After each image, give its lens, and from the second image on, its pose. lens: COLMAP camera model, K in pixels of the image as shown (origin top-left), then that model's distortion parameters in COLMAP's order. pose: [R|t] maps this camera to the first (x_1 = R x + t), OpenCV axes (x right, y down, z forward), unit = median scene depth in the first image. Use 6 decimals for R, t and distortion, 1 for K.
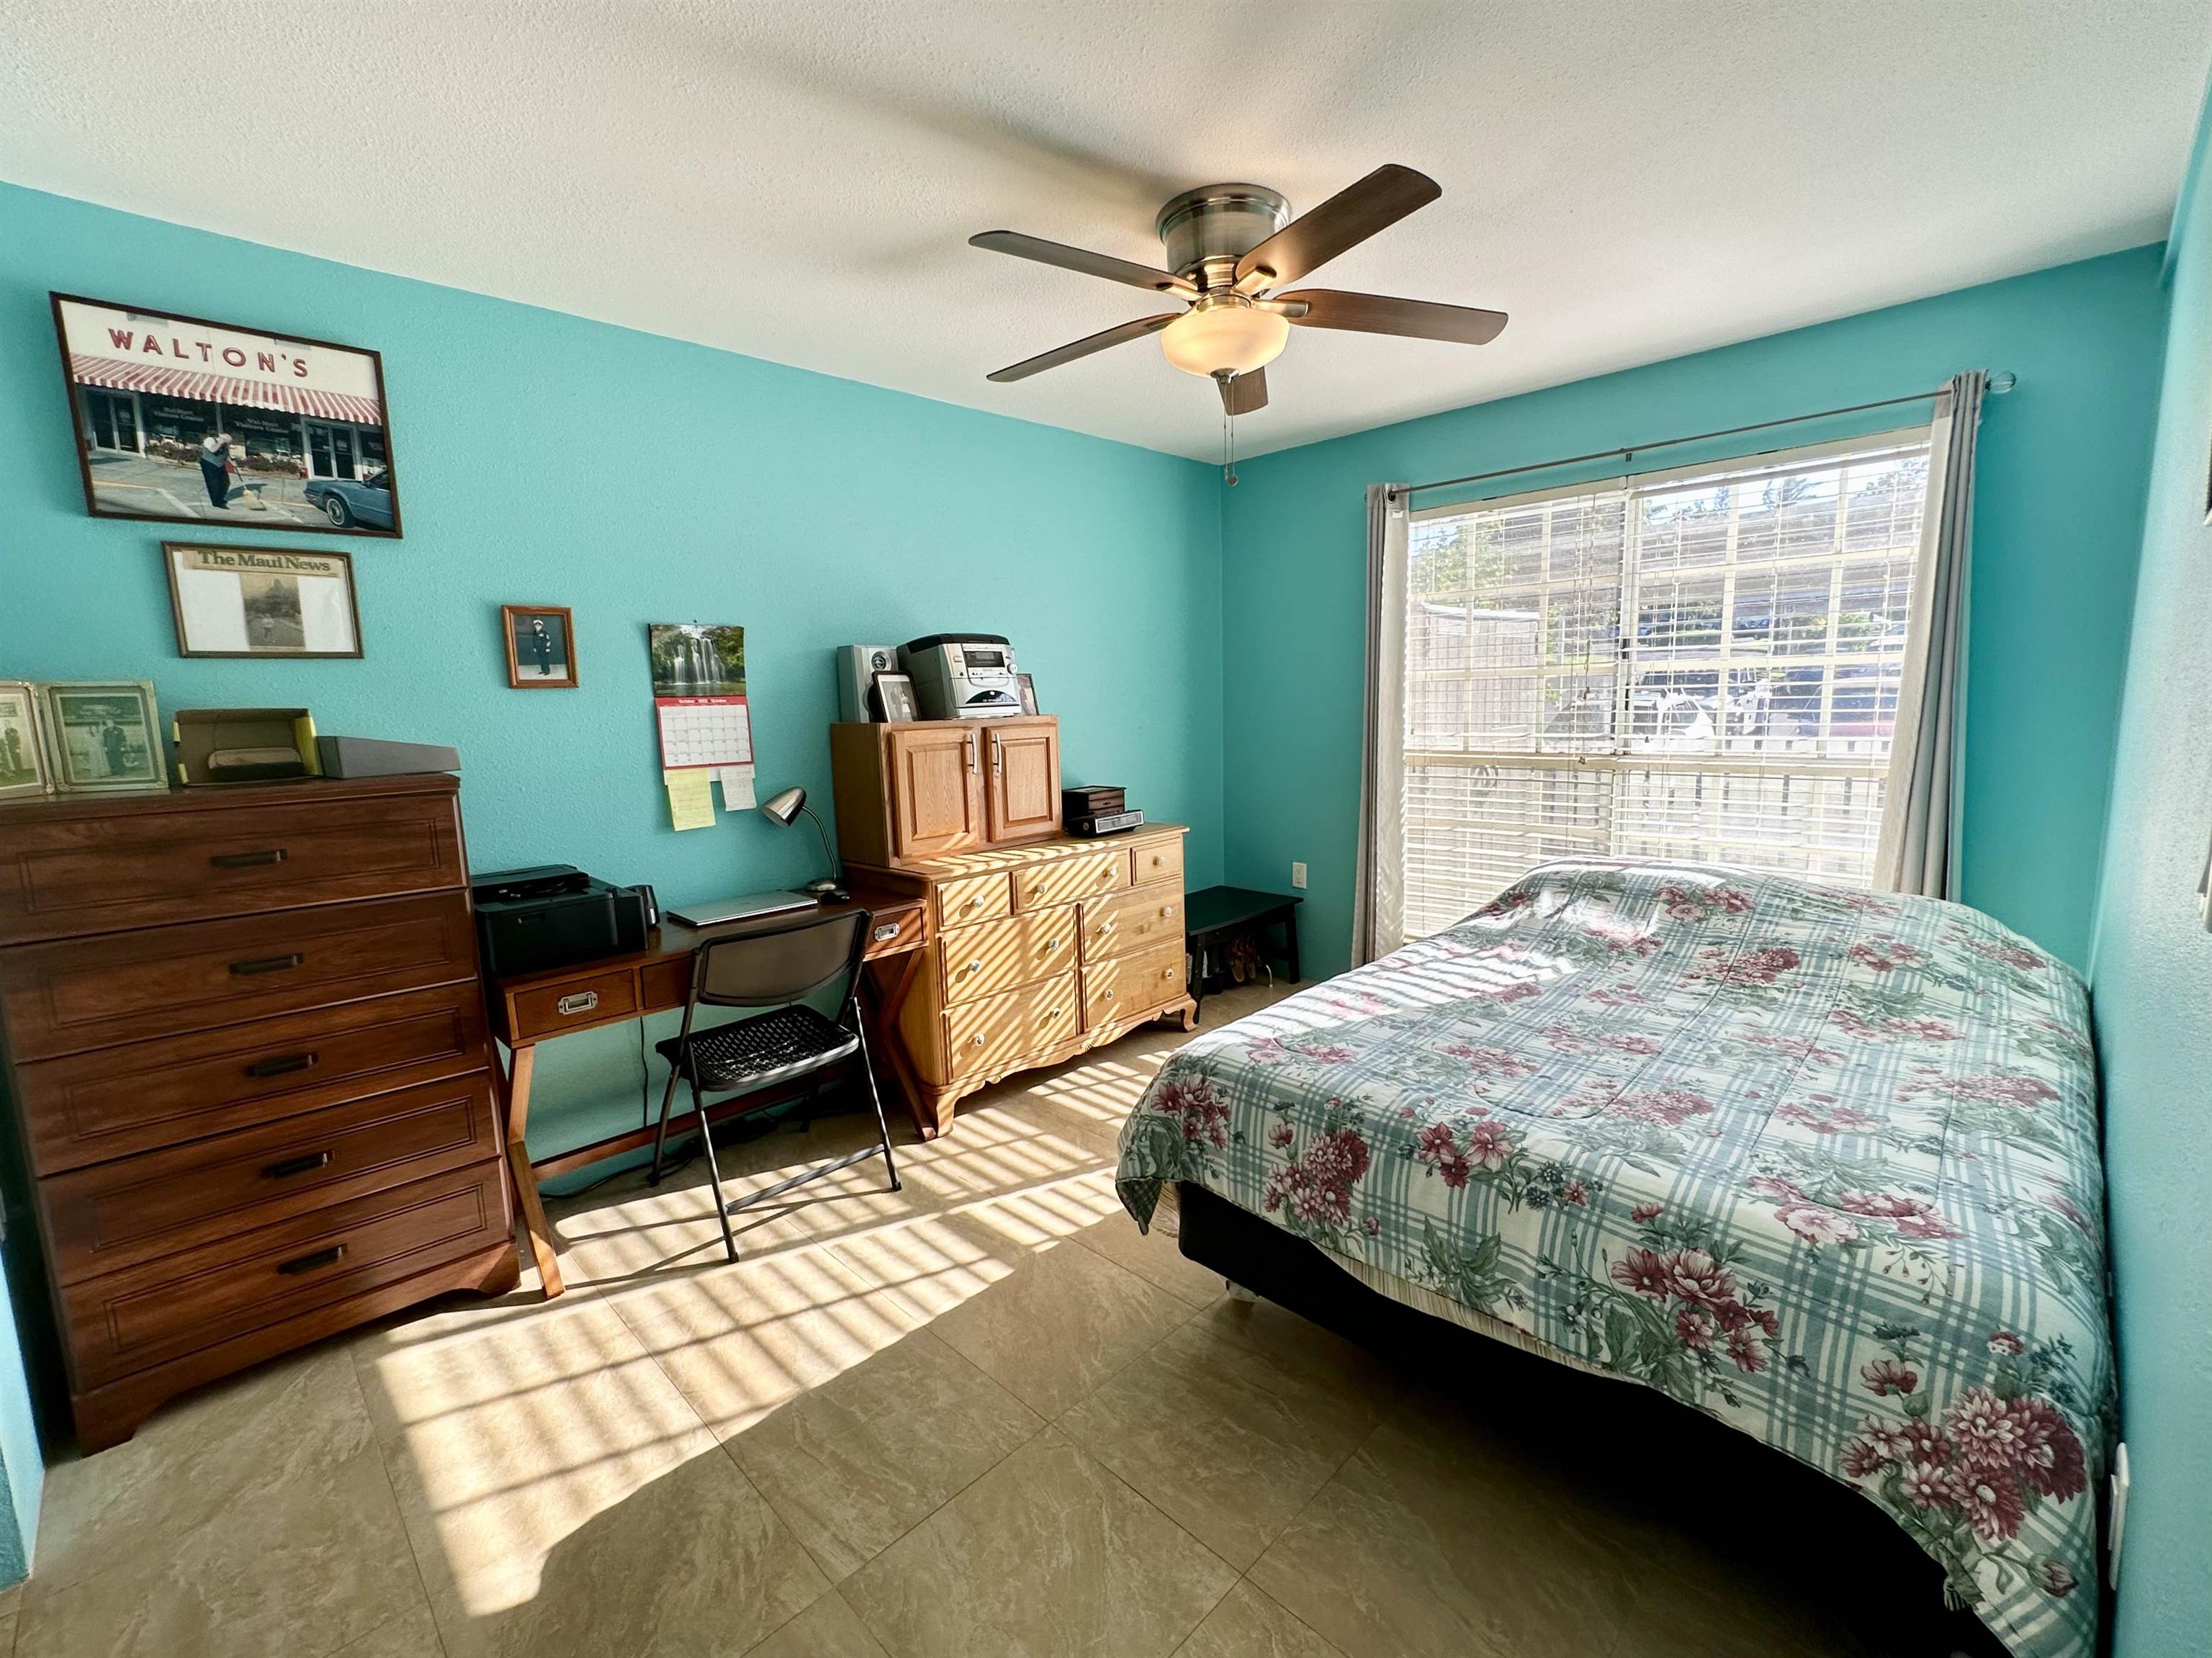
lens RADIAL K [[889.5, 0, 1106.5], [0, 889.5, 833.1], [0, 0, 1]] dist [-0.005762, 0.003299]
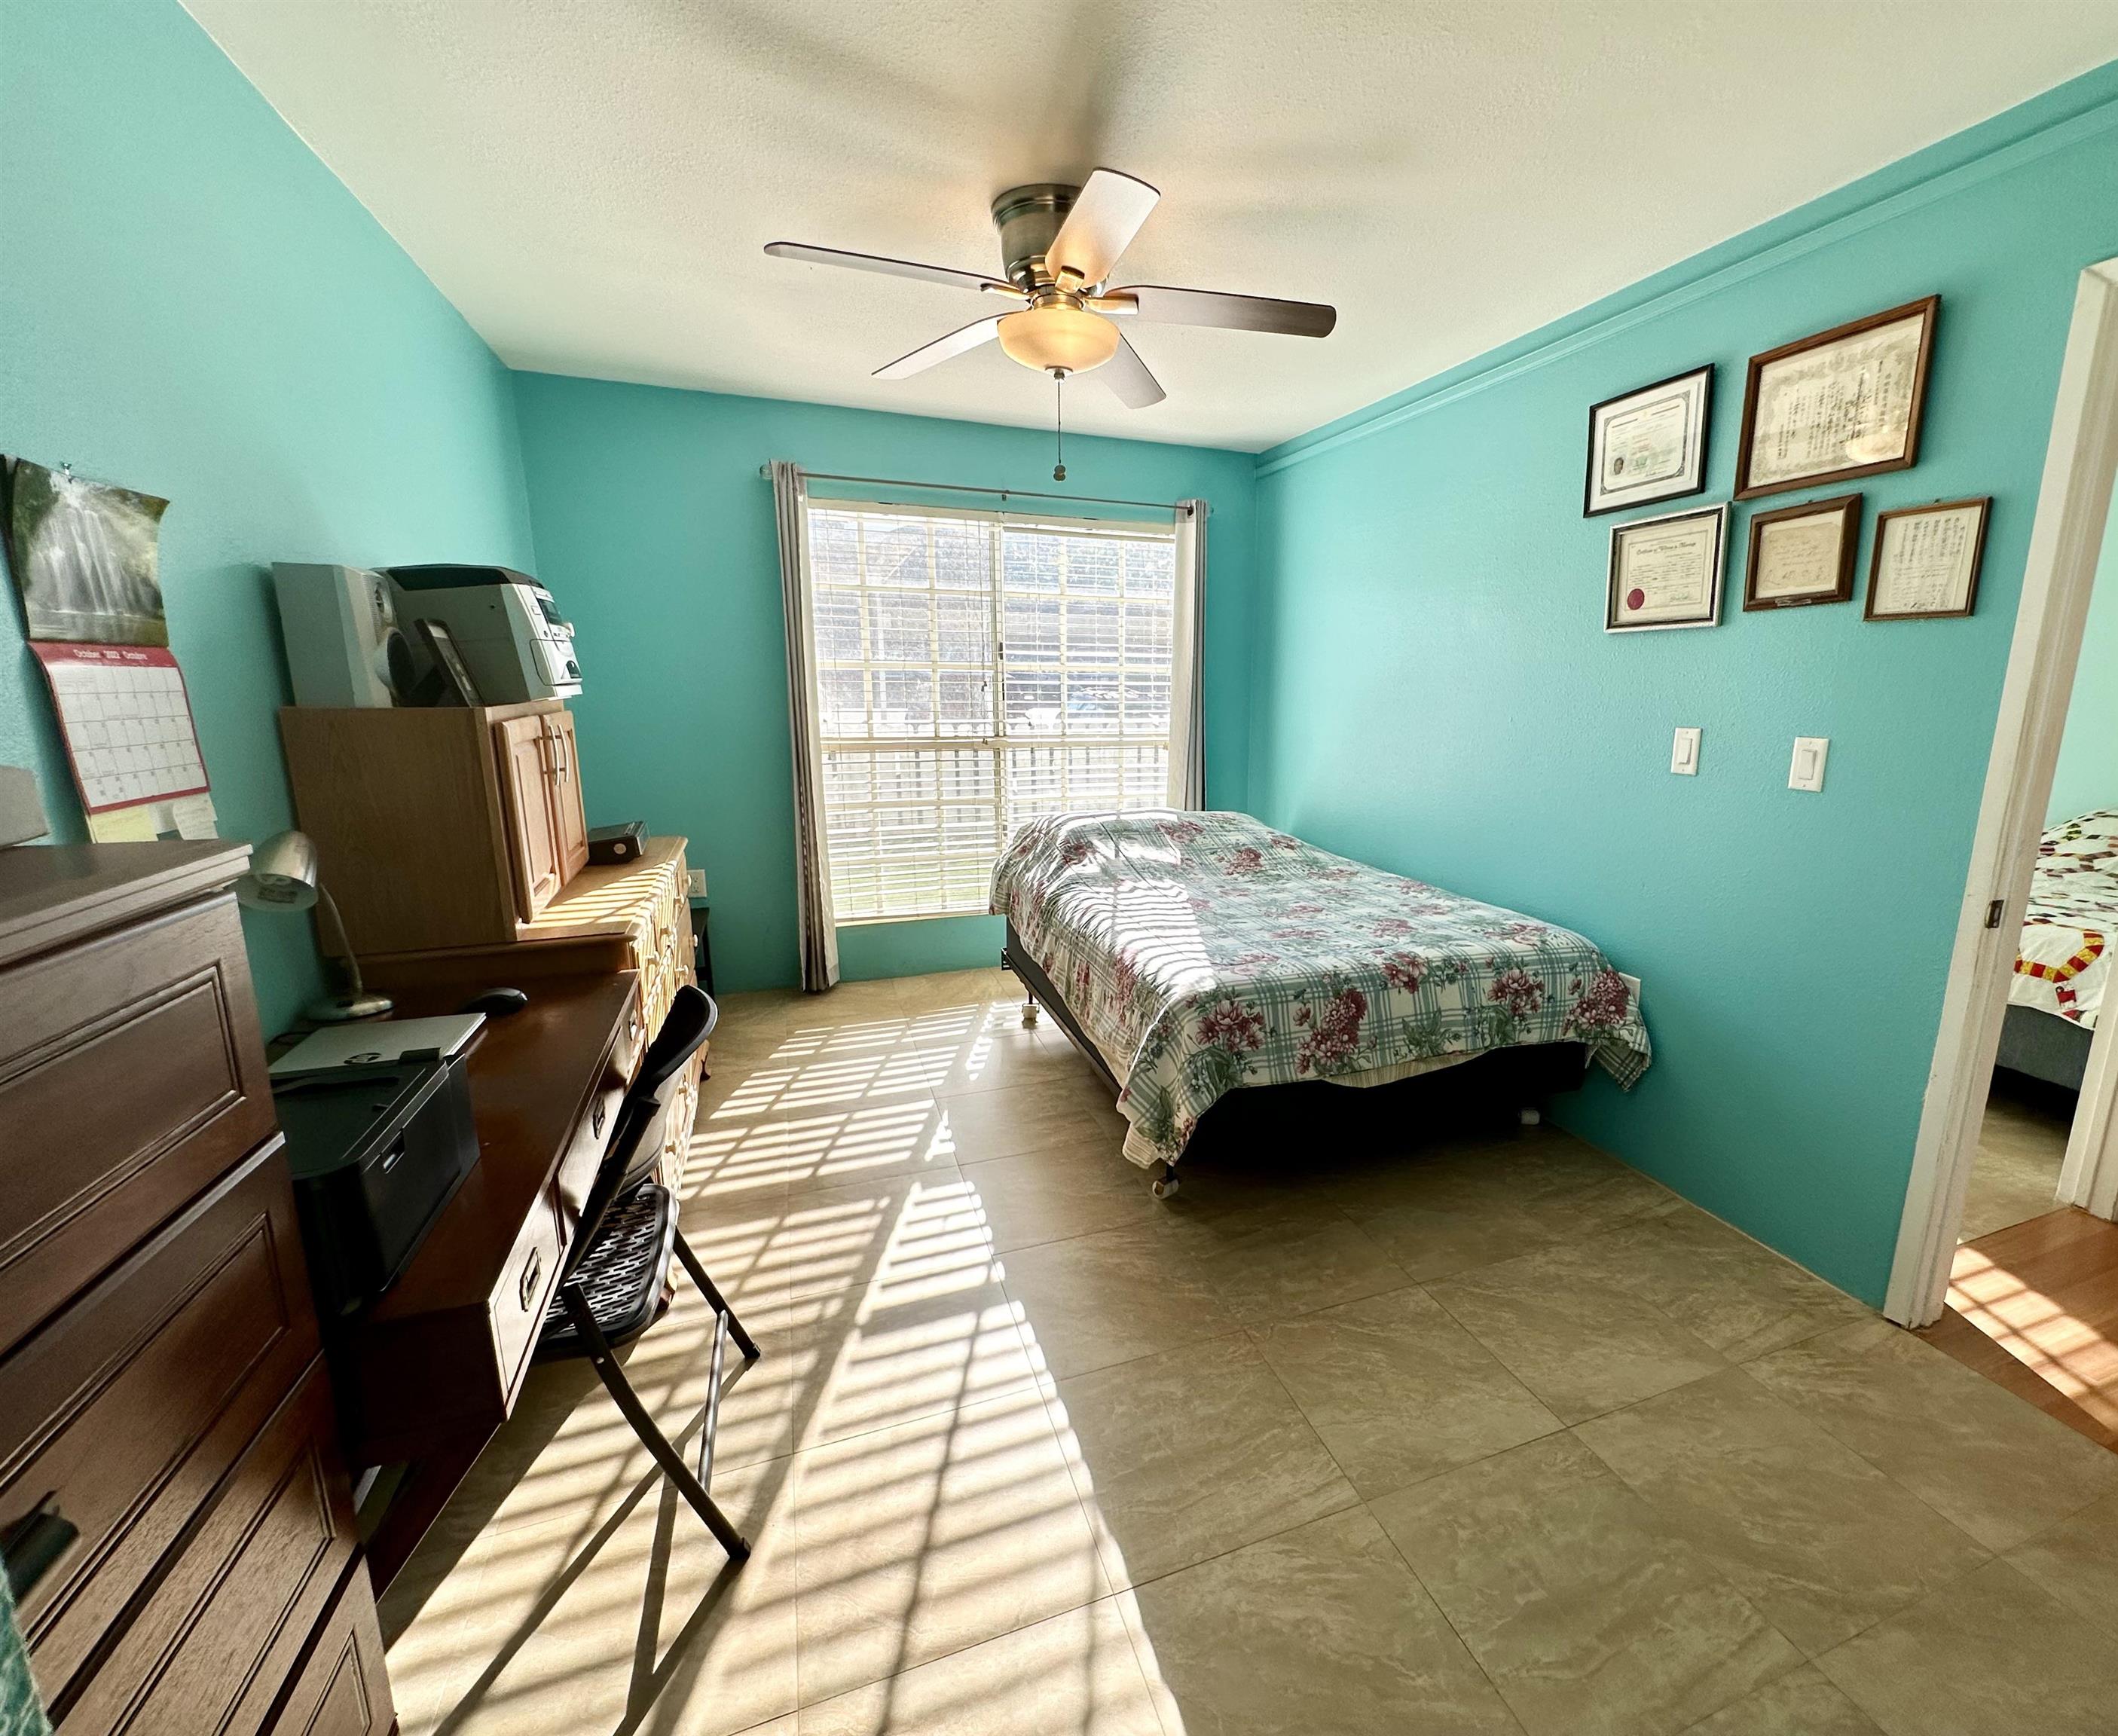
lens RADIAL K [[920.8, 0, 1066.0], [0, 920.8, 873.0], [0, 0, 1]] dist [-0.000061, -0.000013]
pose [[0.454804, -0.152860, 0.877375, -0.963117], [0.112246, 0.987143, 0.113799, -0.059678], [-0.883489, 0.046726, 0.466115, 0.545220]]
